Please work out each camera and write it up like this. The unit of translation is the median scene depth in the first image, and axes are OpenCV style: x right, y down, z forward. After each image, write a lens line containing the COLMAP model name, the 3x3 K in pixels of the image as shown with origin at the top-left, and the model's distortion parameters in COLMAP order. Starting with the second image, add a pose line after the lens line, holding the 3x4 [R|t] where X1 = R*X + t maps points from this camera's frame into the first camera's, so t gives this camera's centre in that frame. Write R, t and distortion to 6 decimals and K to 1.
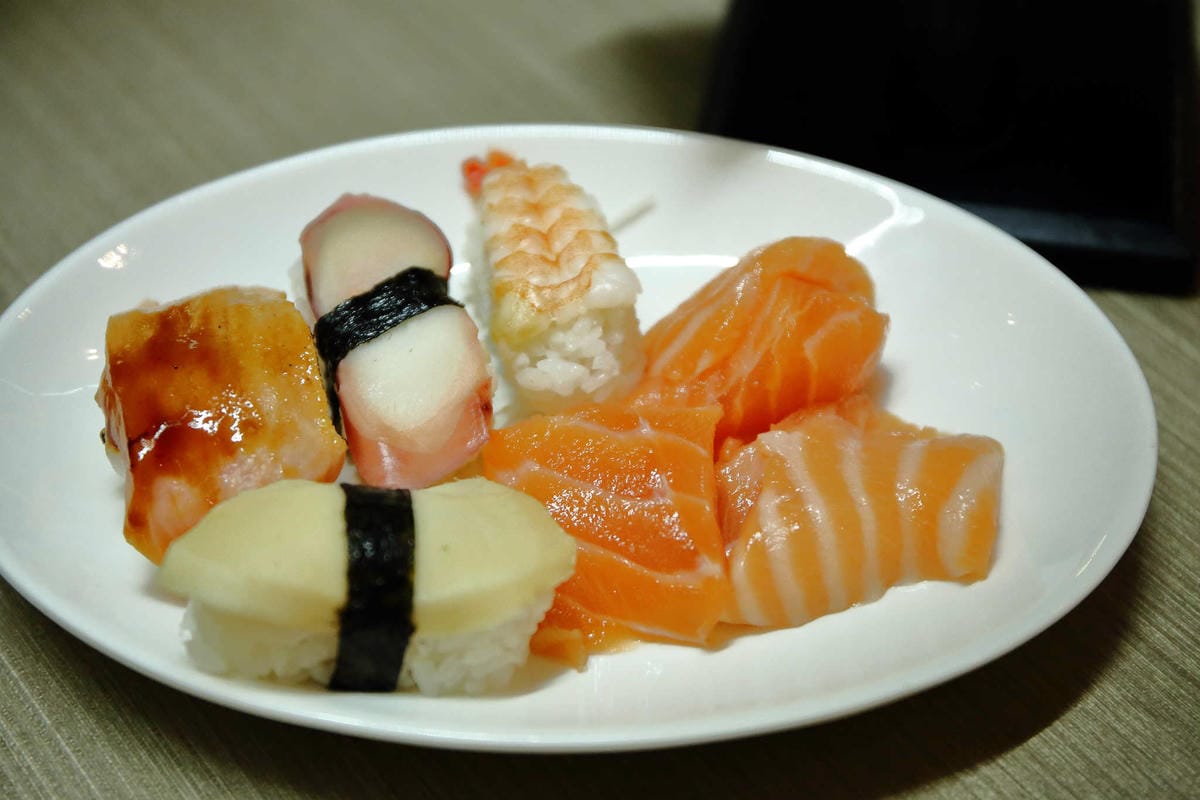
lens RADIAL K [[2146.9, 0, 600.0], [0, 2146.9, 400.0], [0, 0, 1]] dist [0.036780, 0.036092]
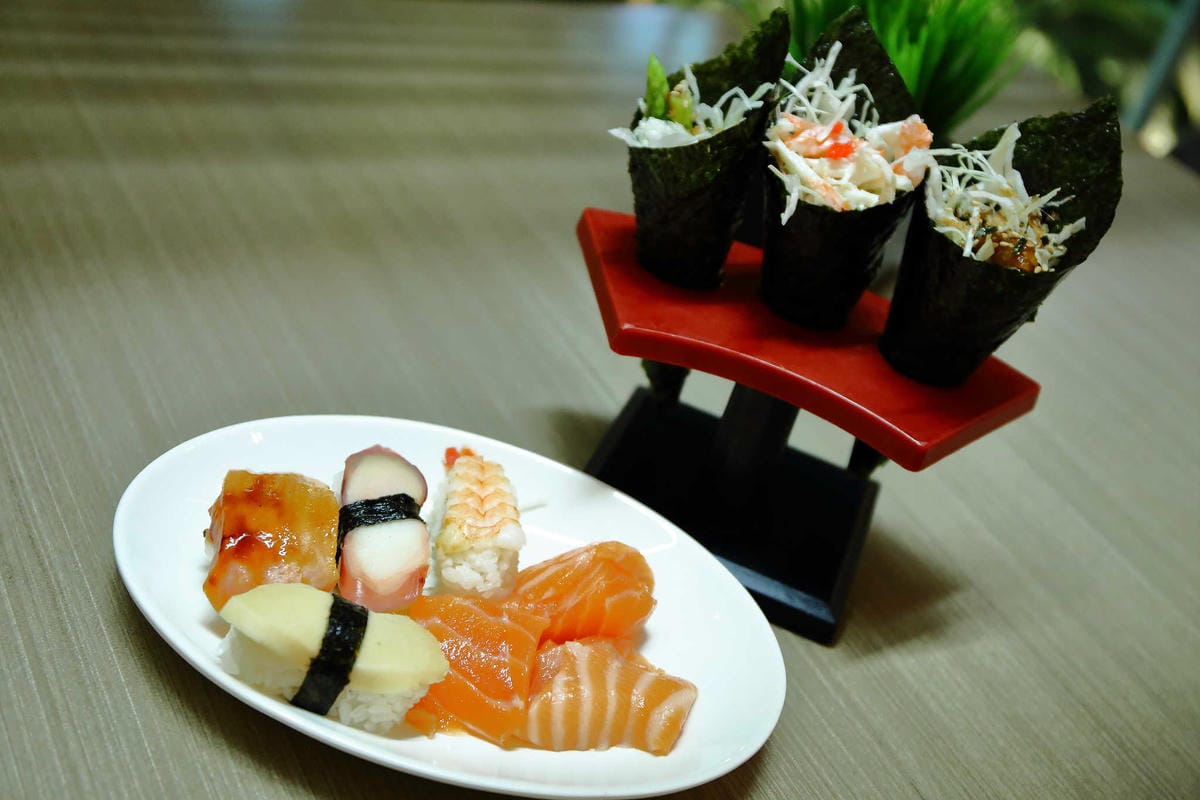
lens RADIAL K [[1742.6, 0, 600.0], [0, 1742.6, 400.0], [0, 0, 1]] dist [0.005115, 0.008565]
pose [[0.955221, 0.294309, 0.030572, -0.000958], [-0.283249, 0.939389, -0.193178, 0.097924], [-0.085573, 0.175868, 0.980687, -0.426654]]
